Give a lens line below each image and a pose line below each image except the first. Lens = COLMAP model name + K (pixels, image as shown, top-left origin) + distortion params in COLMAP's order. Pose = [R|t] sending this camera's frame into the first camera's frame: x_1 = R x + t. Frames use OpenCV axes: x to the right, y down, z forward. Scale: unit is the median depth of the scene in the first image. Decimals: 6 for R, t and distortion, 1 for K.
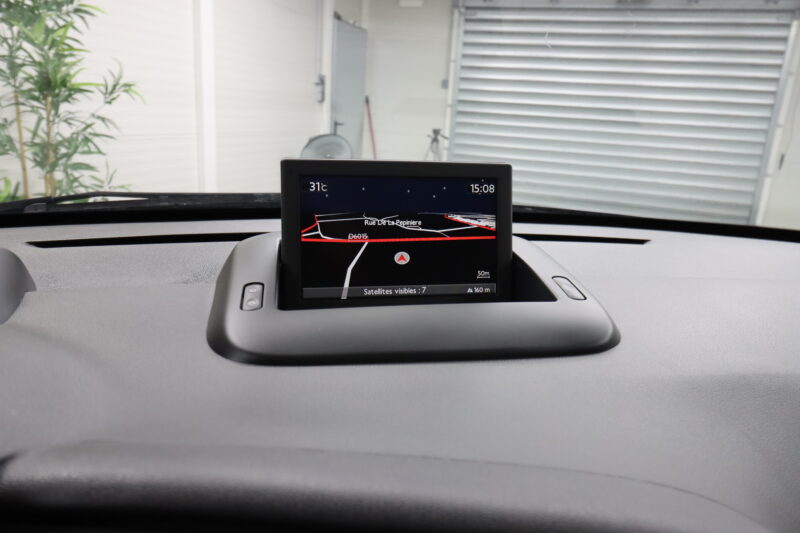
lens RADIAL K [[543.1, 0, 403.4], [0, 543.1, 254.0], [0, 0, 1]] dist [0.016006, -0.009487]
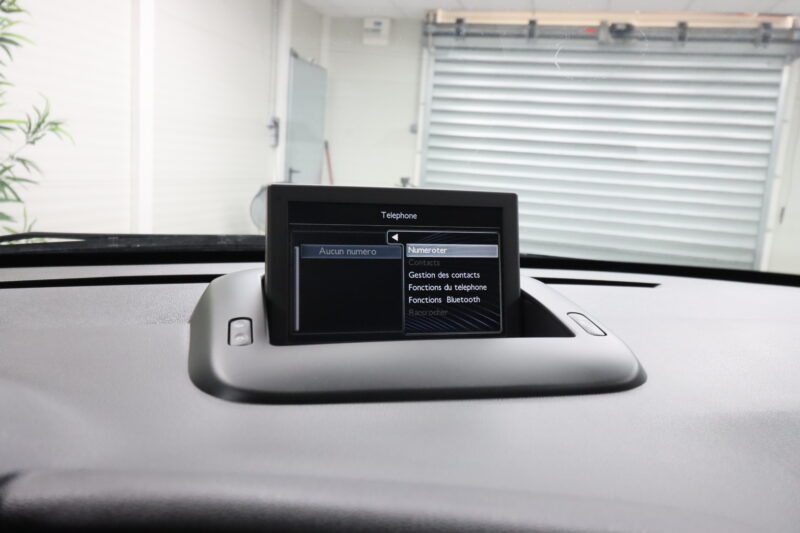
lens RADIAL K [[624.1, 0, 399.1], [0, 624.1, 260.8], [0, 0, 1]] dist [0.016854, -0.002200]
pose [[0.998509, -0.001371, 0.054575, -0.011993], [0.006623, 0.995341, -0.096187, 0.010092], [-0.054189, 0.096405, 0.993866, -0.006185]]
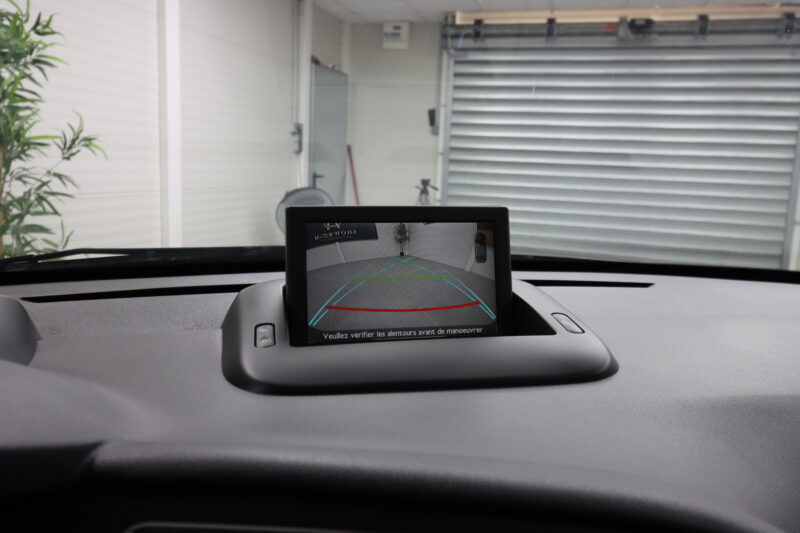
lens RADIAL K [[624.1, 0, 401.6], [0, 624.1, 261.5], [0, 0, 1]] dist [0.016854, -0.002200]
pose [[0.999566, -0.024031, 0.017011, -0.005101], [0.025567, 0.994982, -0.096737, 0.009582], [-0.014601, 0.097130, 0.995165, -0.034079]]
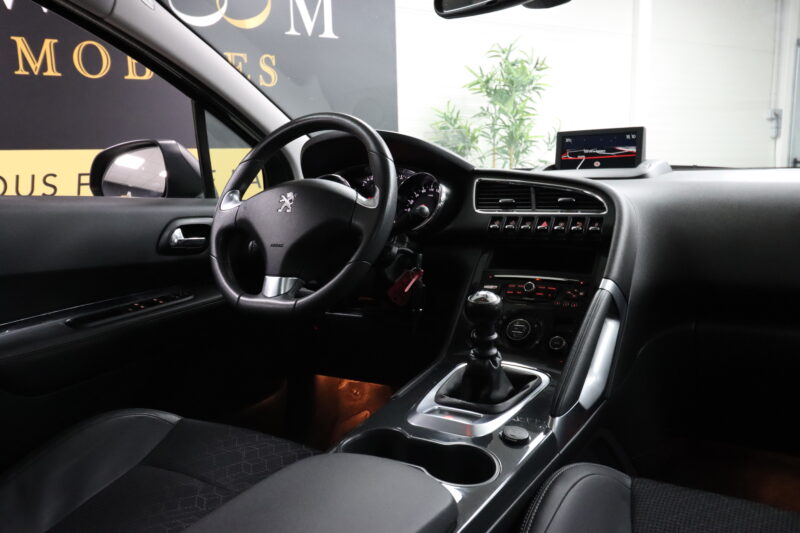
lens RADIAL K [[624.1, 0, 405.7], [0, 624.1, 252.1], [0, 0, 1]] dist [0.016854, -0.002200]
pose [[0.732842, 0.018859, -0.680137, 0.286385], [-0.106202, 0.990534, -0.086966, 0.163727], [0.672059, 0.135964, 0.727908, -0.374109]]
